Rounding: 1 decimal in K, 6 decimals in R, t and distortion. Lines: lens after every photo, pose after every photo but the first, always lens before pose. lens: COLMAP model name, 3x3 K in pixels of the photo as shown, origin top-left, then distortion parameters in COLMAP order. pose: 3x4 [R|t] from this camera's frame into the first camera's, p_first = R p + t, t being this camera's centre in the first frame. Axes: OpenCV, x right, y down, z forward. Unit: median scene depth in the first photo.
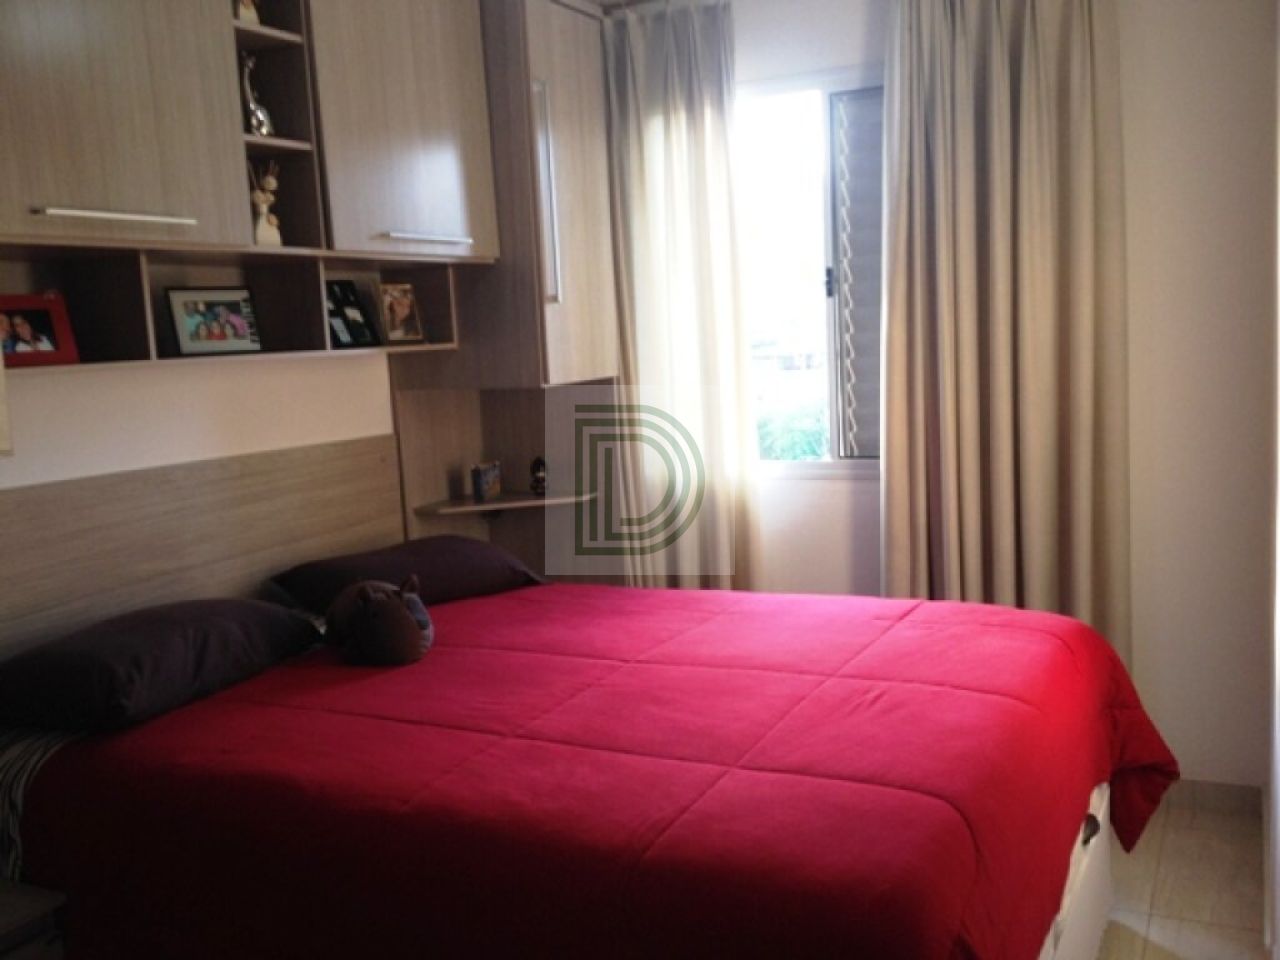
lens RADIAL K [[1284.6, 0, 637.8], [0, 1284.6, 487.9], [0, 0, 1]] dist [0.228482, -0.382444]
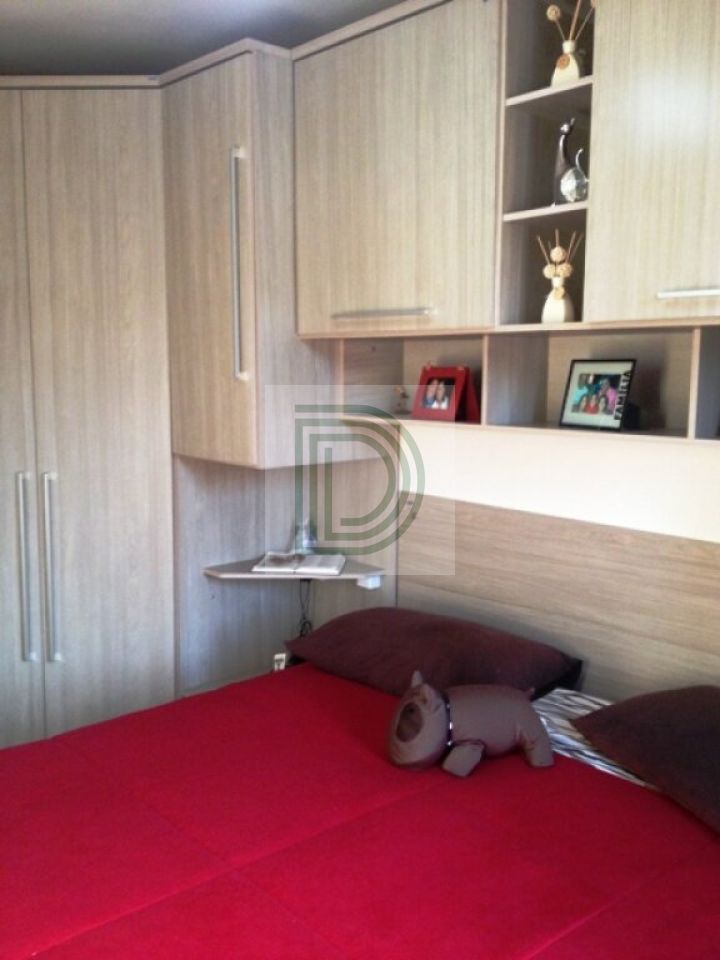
lens RADIAL K [[894.7, 0, 360.0], [0, 894.7, 480.0], [0, 0, 1]] dist [0.130085, -0.253932]
pose [[-0.354795, 0.172889, -0.918820, 0.383841], [-0.101571, 0.969810, 0.221704, -0.200873], [0.929410, 0.171985, -0.326523, 1.089828]]
